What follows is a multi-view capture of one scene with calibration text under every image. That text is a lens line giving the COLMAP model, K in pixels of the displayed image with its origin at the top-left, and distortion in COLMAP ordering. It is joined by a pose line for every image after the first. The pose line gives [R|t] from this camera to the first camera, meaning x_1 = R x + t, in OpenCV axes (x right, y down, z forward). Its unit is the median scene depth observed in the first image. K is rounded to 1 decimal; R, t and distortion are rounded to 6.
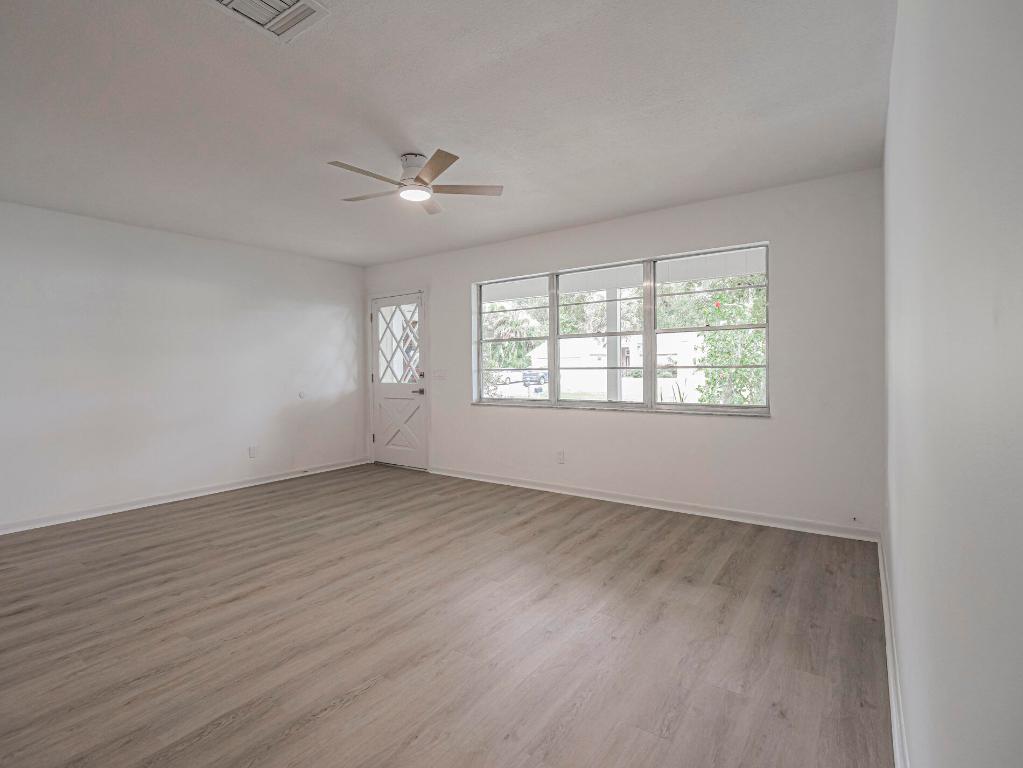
lens RADIAL K [[486.7, 0, 517.6], [0, 486.7, 379.3], [0, 0, 1]] dist [0.002117, 0.000441]
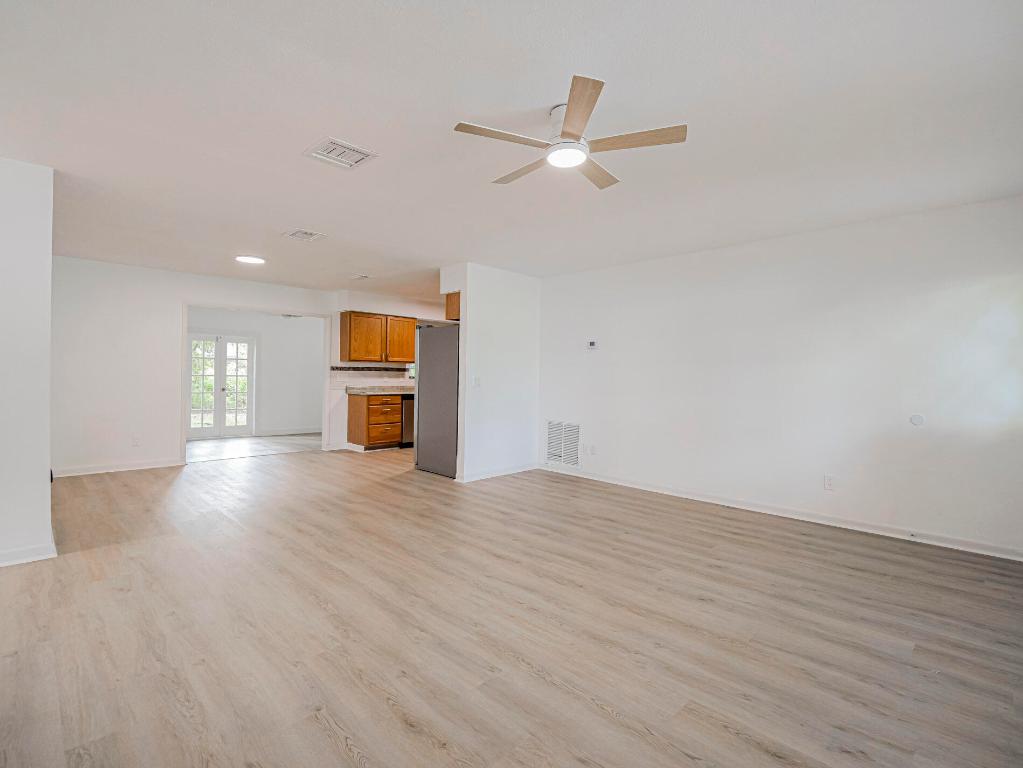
lens RADIAL K [[497.2, 0, 511.5], [0, 497.2, 384.0], [0, 0, 1]] dist [-0.006815, -0.000806]
pose [[-0.168060, 0.024217, -0.985479, 0.524675], [-0.034759, 0.998931, 0.030475, -0.031025], [0.985164, 0.039376, -0.167039, 0.944016]]
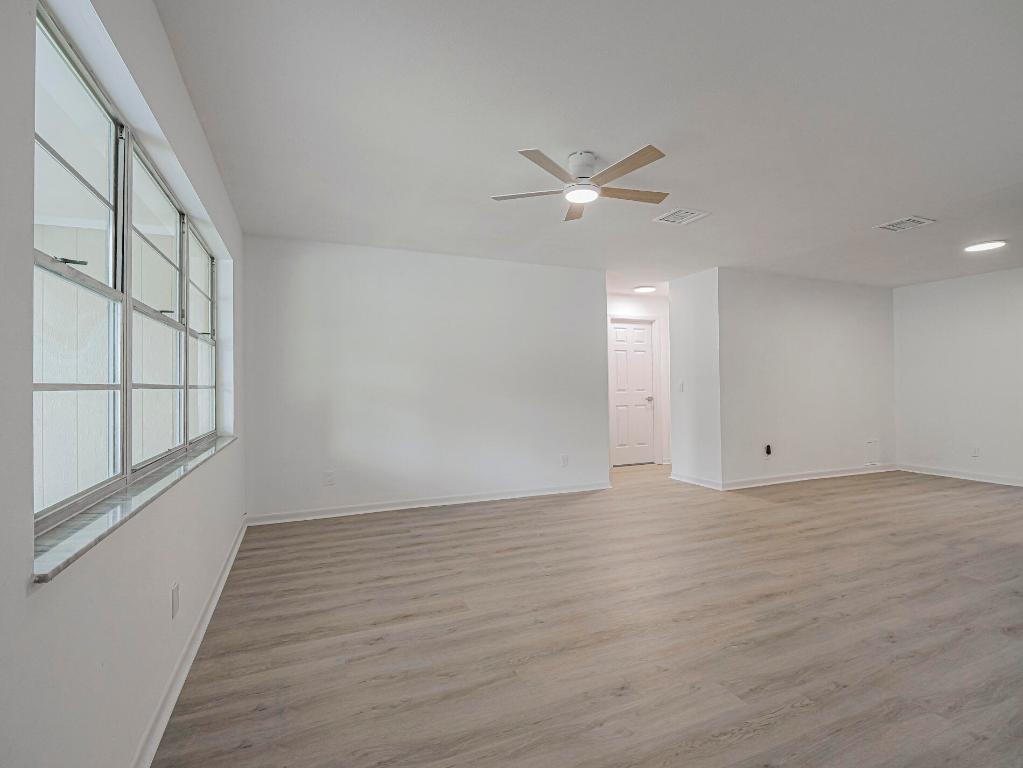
lens RADIAL K [[496.4, 0, 511.5], [0, 496.4, 384.0], [0, 0, 1]] dist [0.001186, 0.000216]
pose [[-0.845117, 0.019627, 0.534222, -0.531698], [0.029545, 0.999513, 0.010018, -0.026354], [-0.533765, 0.024250, -0.845285, 1.680429]]
